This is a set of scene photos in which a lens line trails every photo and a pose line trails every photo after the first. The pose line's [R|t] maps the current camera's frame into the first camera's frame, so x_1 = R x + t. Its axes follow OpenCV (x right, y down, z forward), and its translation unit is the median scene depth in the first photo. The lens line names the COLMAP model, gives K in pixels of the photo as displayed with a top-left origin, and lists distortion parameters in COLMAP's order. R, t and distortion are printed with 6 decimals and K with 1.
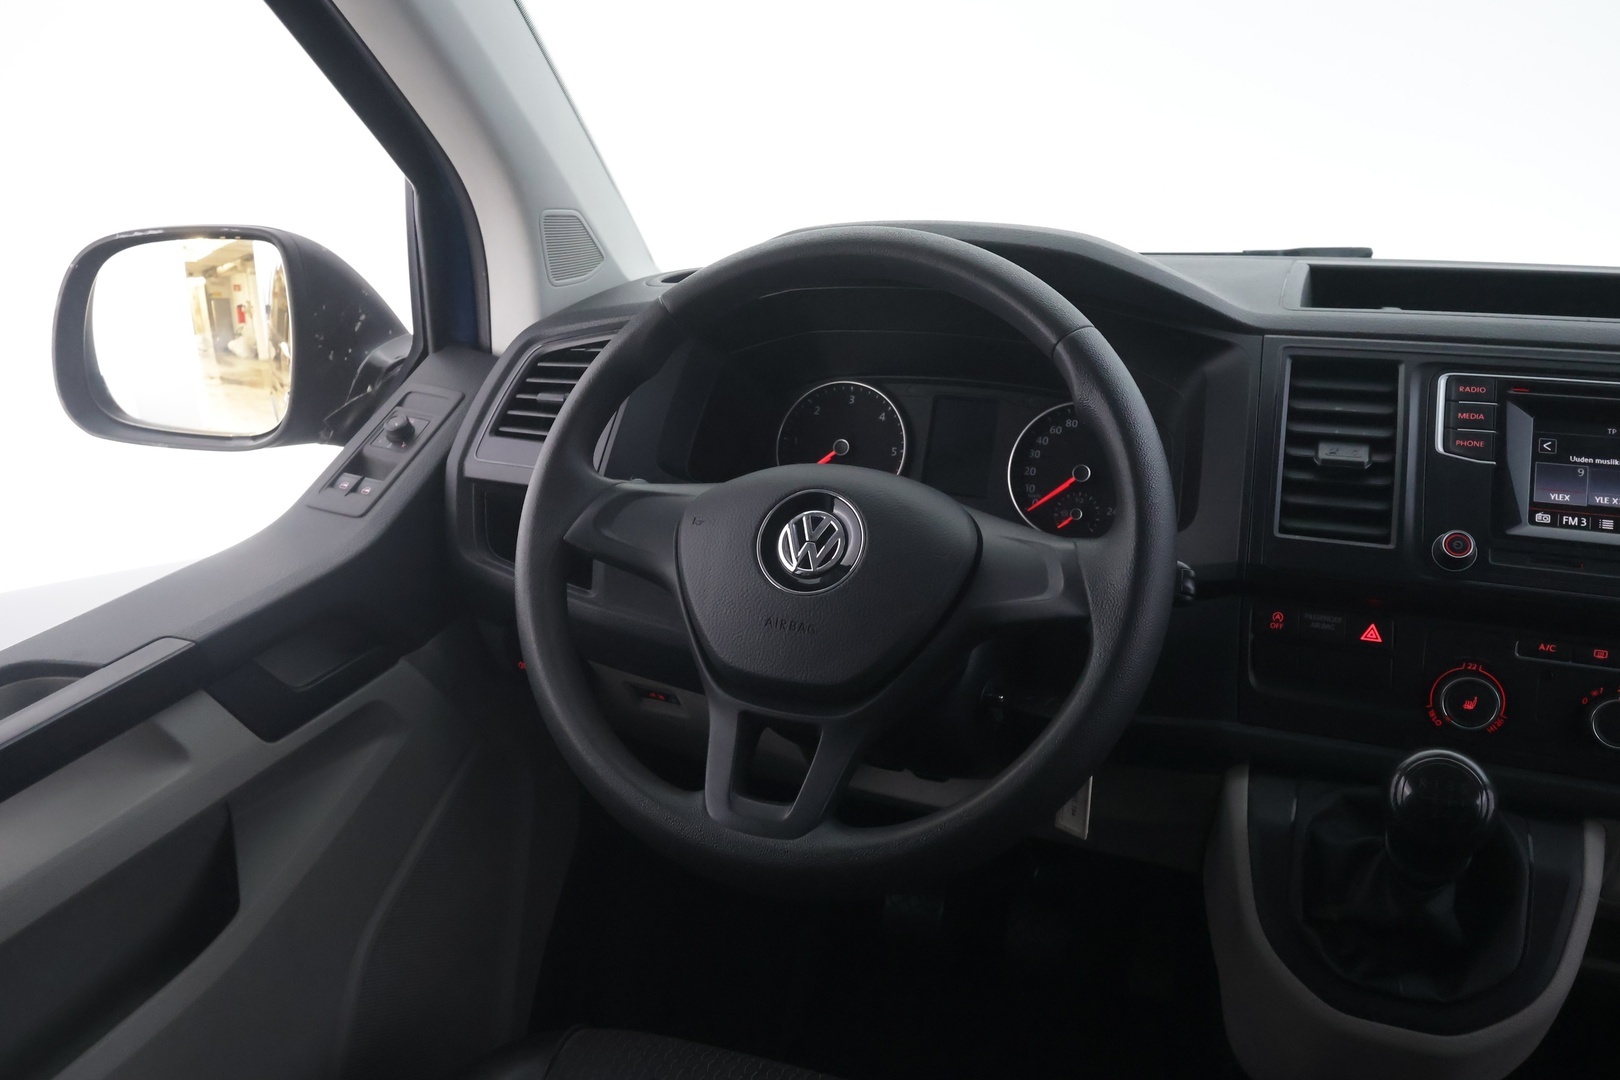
lens RADIAL K [[1274.9, 0, 811.0], [0, 1274.9, 542.0], [0, 0, 1]] dist [-0.006344, 0.016513]
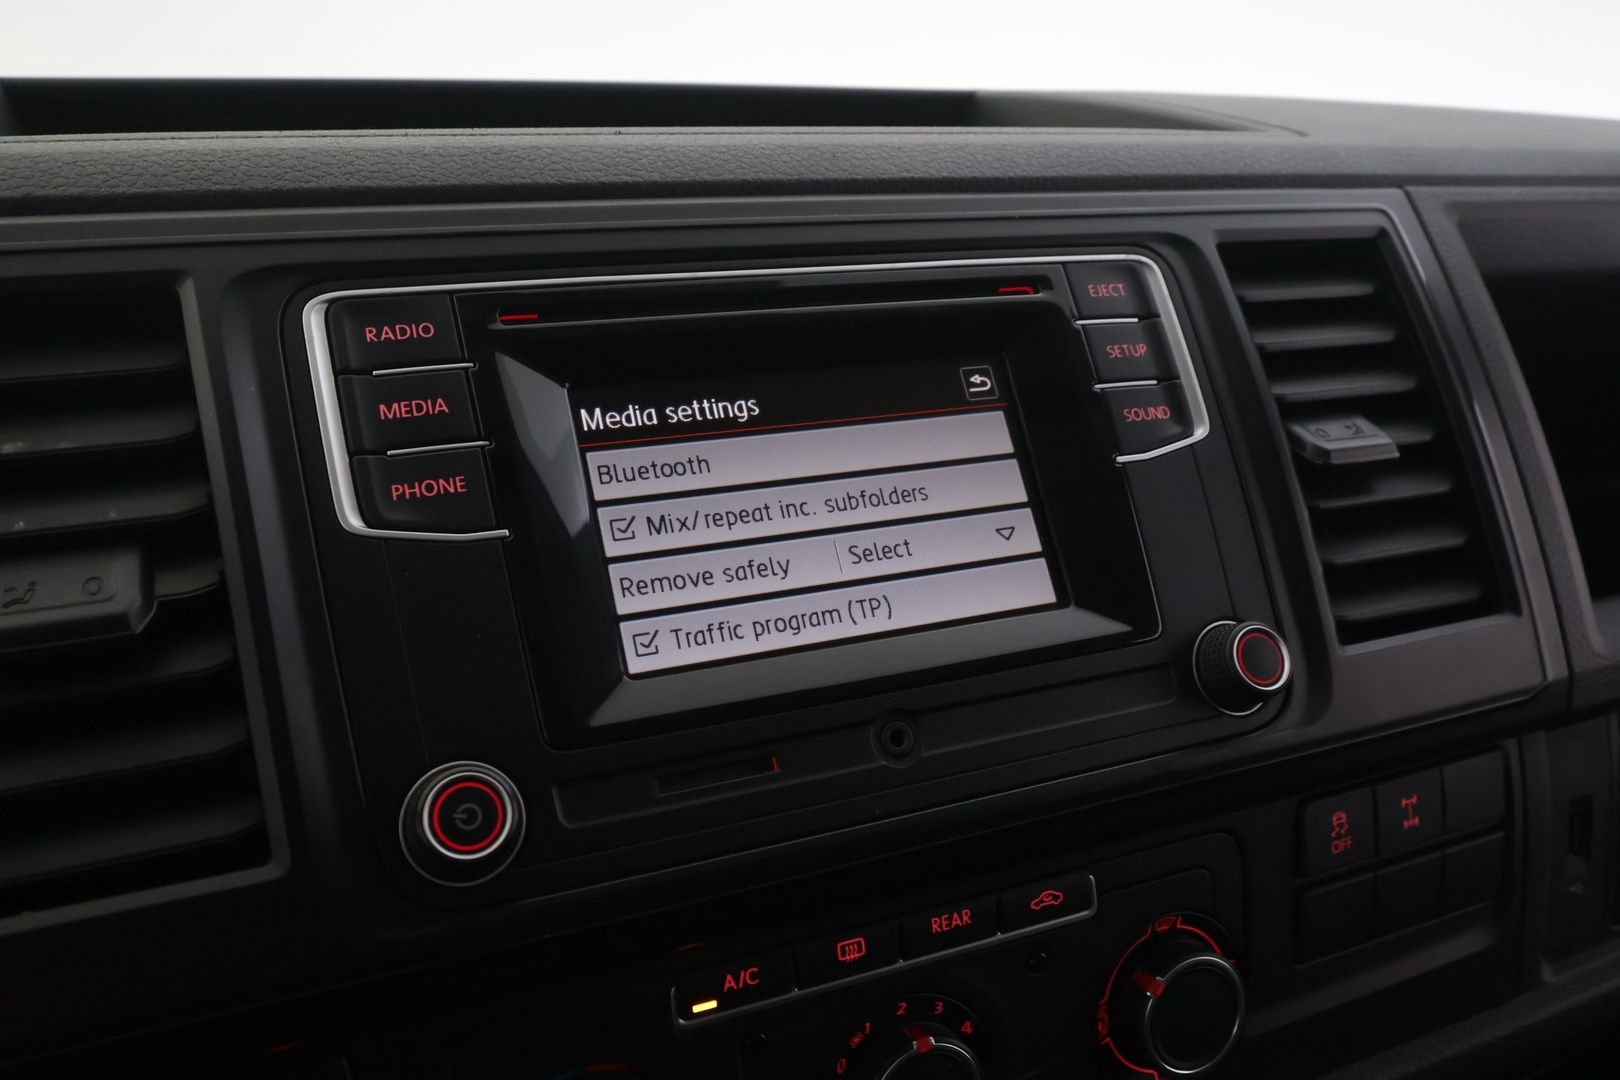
lens RADIAL K [[1274.9, 0, 814.8], [0, 1274.9, 534.5], [0, 0, 1]] dist [-0.006344, 0.016513]
pose [[0.716767, -0.230437, 0.658137, 0.354775], [0.204361, 0.971795, 0.117693, -0.082902], [-0.666694, 0.050139, 0.743643, 0.660822]]
